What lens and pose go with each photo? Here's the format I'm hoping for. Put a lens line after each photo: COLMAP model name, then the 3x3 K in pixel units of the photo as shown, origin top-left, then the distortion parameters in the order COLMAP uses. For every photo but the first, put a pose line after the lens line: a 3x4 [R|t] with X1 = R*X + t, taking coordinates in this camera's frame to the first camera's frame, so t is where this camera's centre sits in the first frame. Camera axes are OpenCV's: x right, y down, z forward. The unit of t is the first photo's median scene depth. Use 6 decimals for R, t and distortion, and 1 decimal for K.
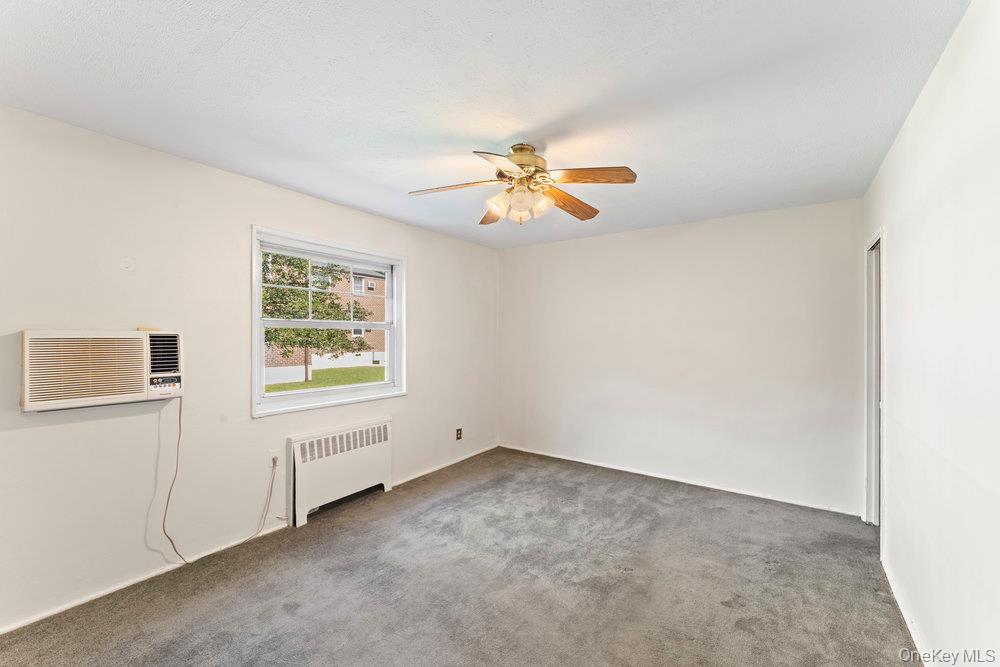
lens RADIAL K [[407.2, 0, 498.1], [0, 407.2, 337.3], [0, 0, 1]] dist [0.000782, 0.000100]
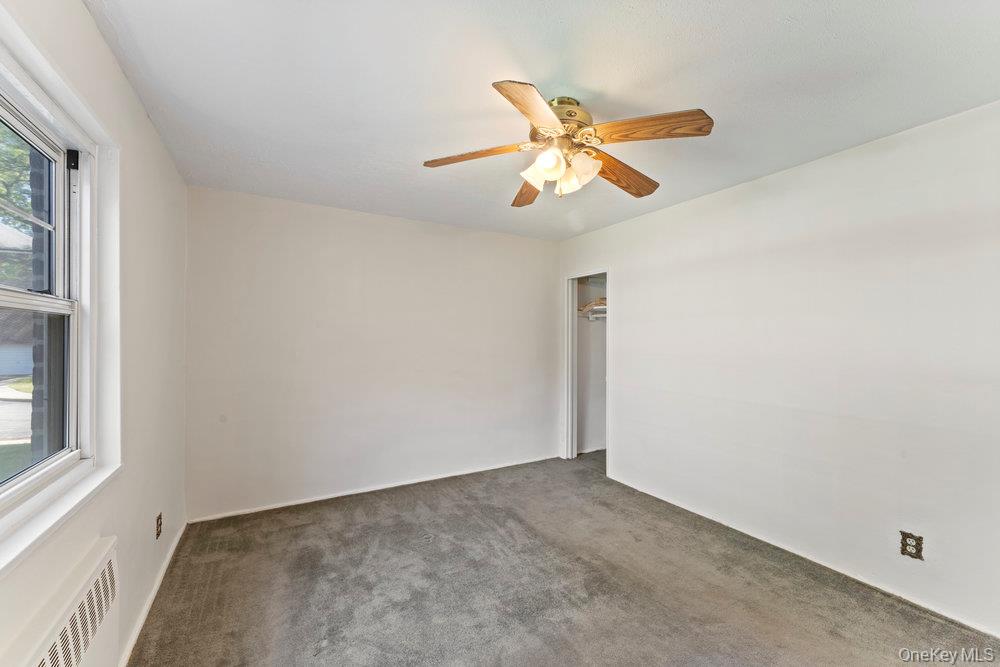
lens RADIAL K [[407.2, 0, 498.1], [0, 407.2, 337.3], [0, 0, 1]] dist [0.000782, 0.000100]
pose [[0.420873, -0.002194, 0.907117, -0.501137], [-0.000309, 0.999997, 0.002562, 0.003050], [-0.907120, -0.001358, 0.420870, 0.536354]]
